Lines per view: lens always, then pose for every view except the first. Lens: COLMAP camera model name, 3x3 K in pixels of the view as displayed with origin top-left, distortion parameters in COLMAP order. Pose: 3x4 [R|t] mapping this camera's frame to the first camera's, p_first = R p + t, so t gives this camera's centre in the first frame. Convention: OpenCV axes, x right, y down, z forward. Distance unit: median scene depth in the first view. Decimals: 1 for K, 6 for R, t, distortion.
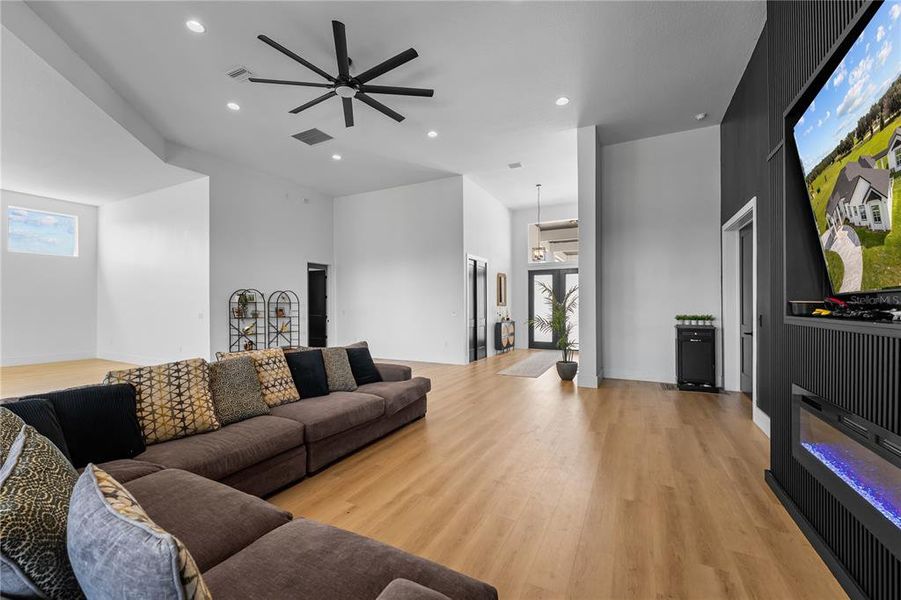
lens RADIAL K [[363.8, 0, 450.1], [0, 363.8, 303.0], [0, 0, 1]] dist [0.000399, 0.000188]
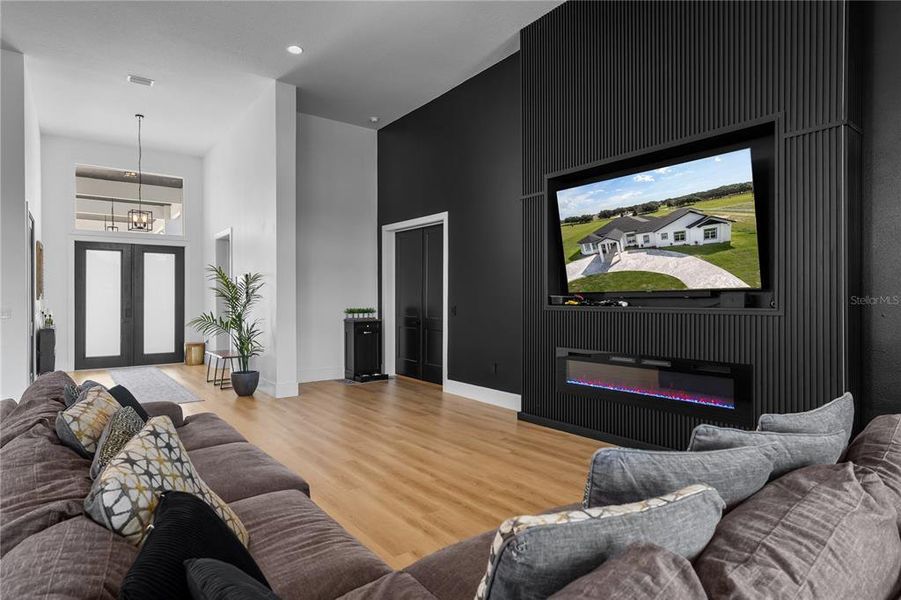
lens RADIAL K [[490.1, 0, 438.8], [0, 490.1, 297.9], [0, 0, 1]] dist [0.002738, 0.001094]
pose [[0.452939, 0.003003, 0.891537, -0.460051], [-0.006898, 0.999976, 0.000136, 0.002391], [-0.891515, -0.006212, 0.452948, 0.180075]]
